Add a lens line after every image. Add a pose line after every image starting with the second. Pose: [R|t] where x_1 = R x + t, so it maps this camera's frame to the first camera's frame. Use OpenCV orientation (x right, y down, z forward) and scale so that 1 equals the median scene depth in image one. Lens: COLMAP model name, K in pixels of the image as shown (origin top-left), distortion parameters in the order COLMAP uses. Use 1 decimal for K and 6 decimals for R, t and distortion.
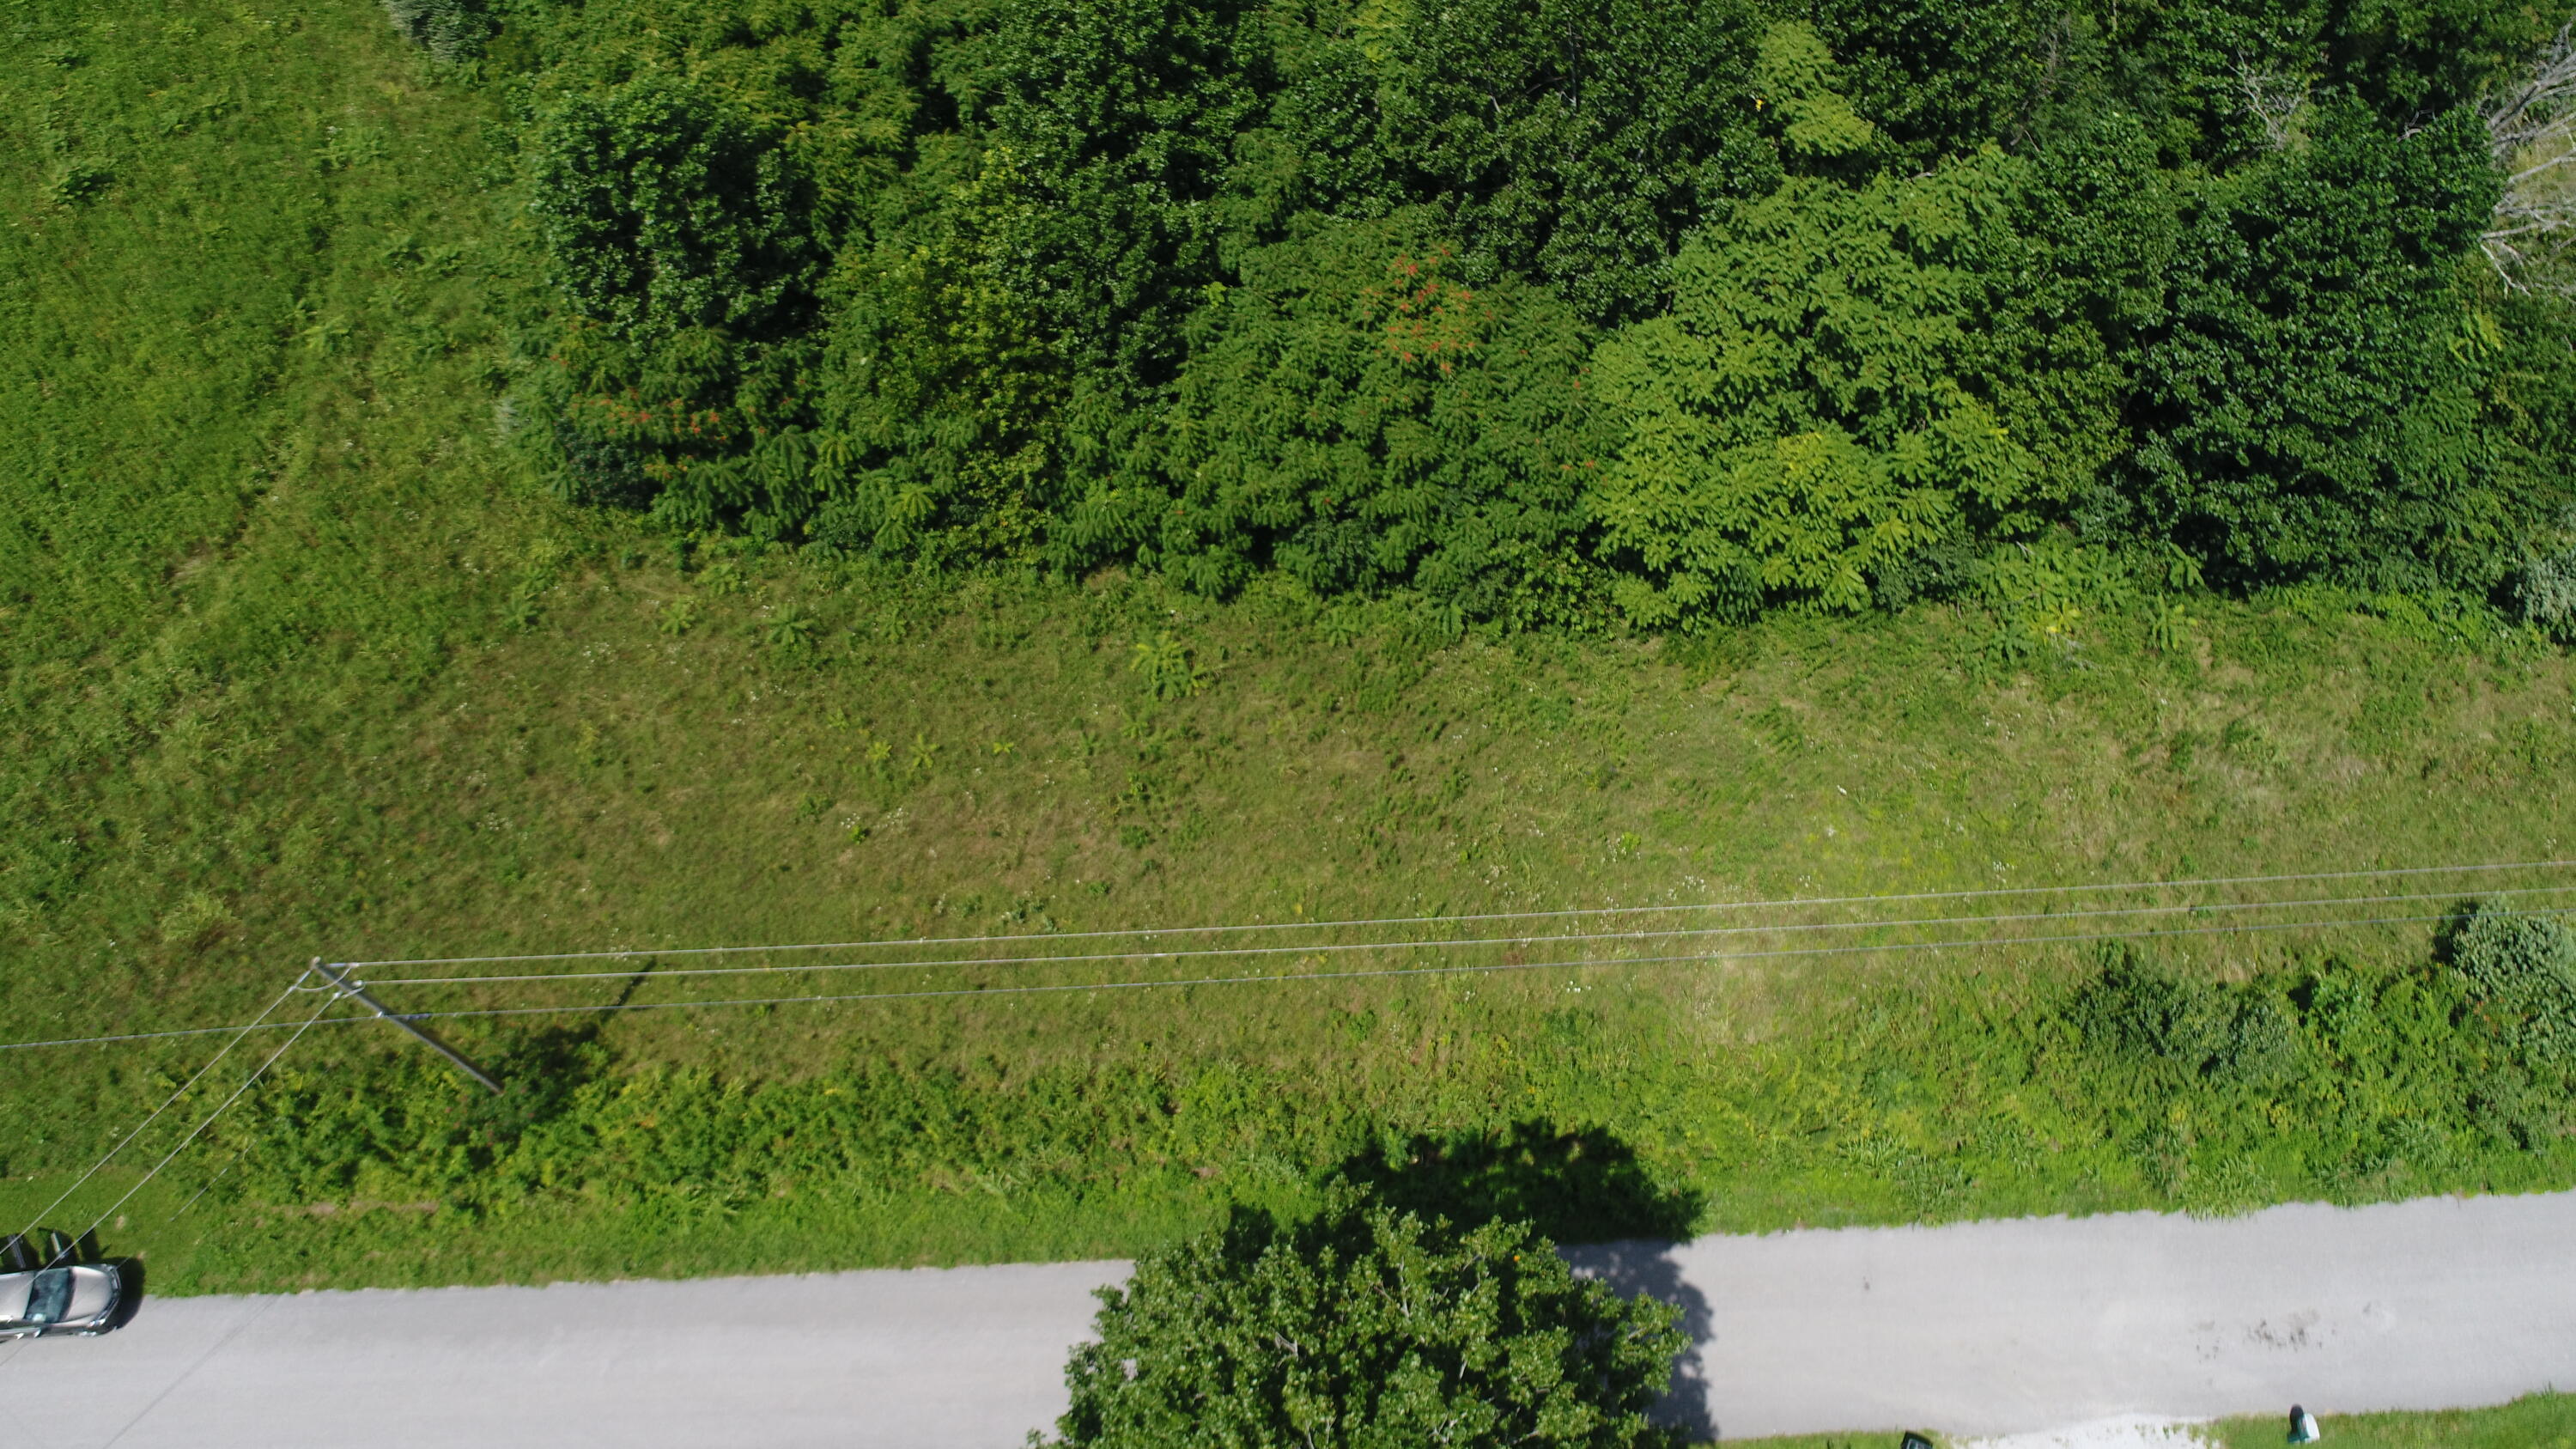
lens RADIAL K [[1736.5, 0, 1288.0], [0, 1736.5, 724.5], [0, 0, 1]] dist [-0.000021, 0.000064]
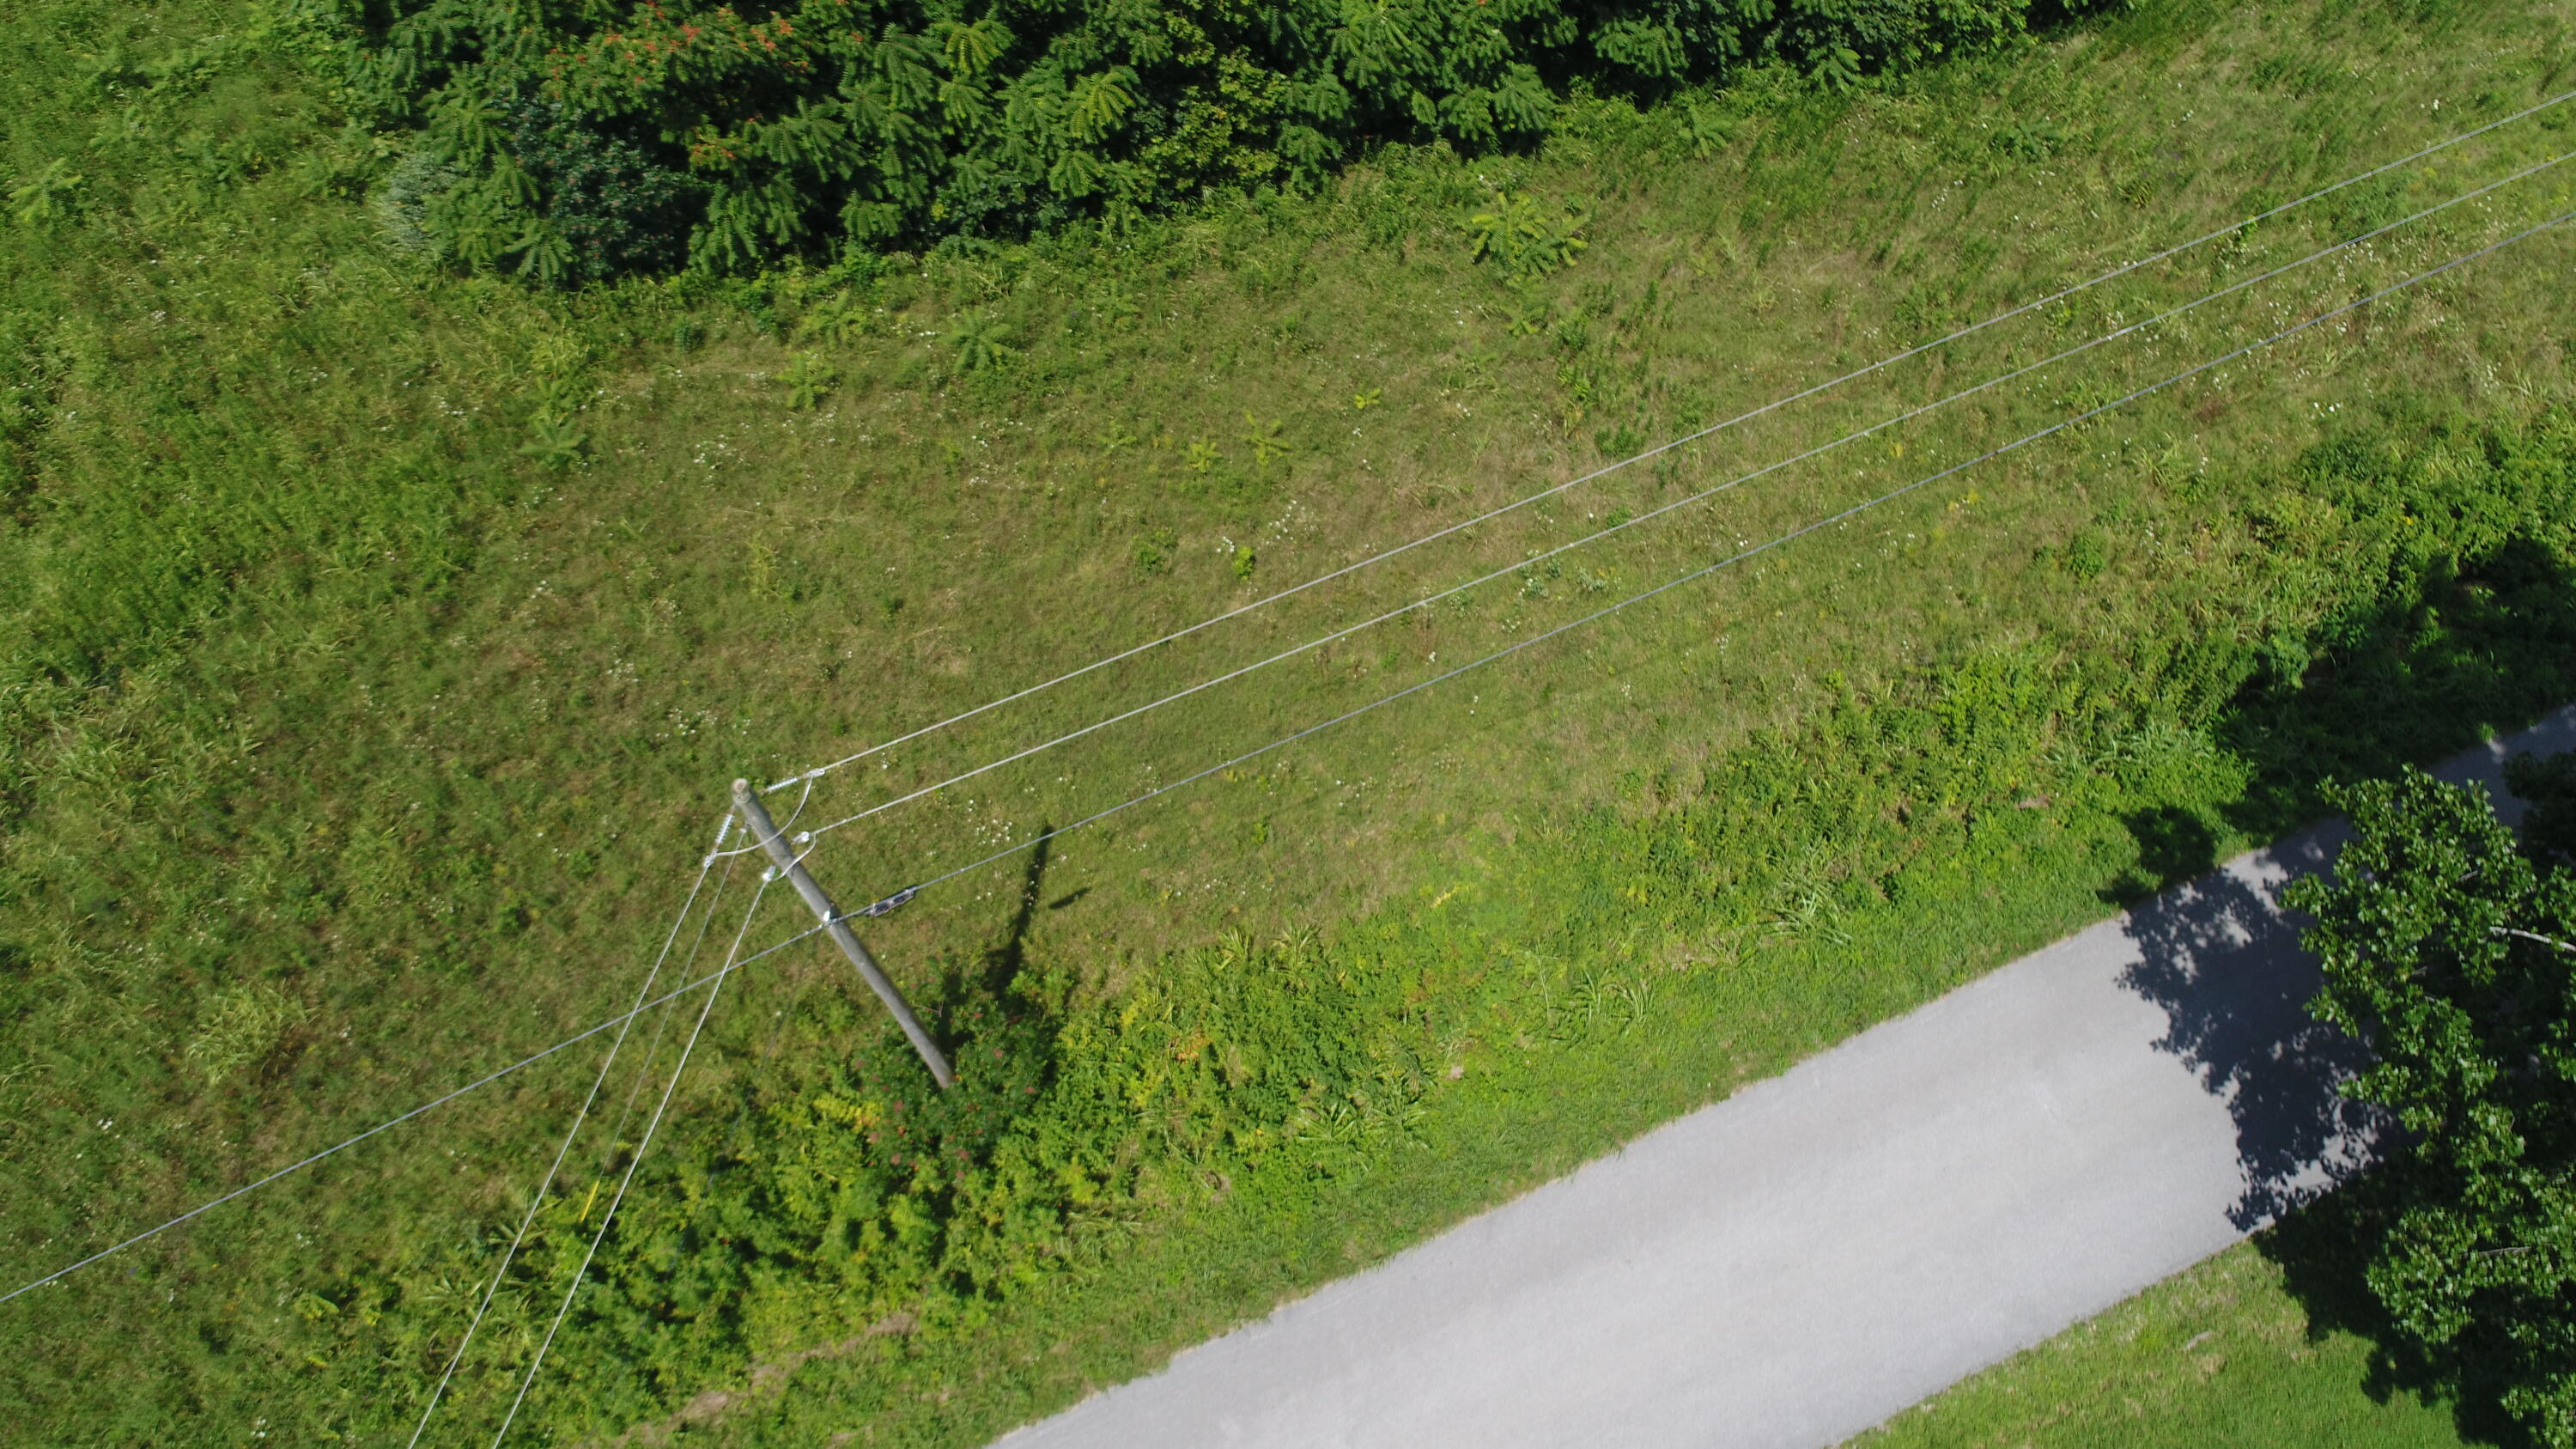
lens RADIAL K [[1721.3, 0, 1288.0], [0, 1721.3, 724.5], [0, 0, 1]] dist [0.003585, -0.001752]
pose [[0.927860, -0.333721, 0.166453, -0.386939], [0.337337, 0.941359, 0.006906, 0.130157], [-0.158996, 0.049743, 0.986025, 0.410335]]
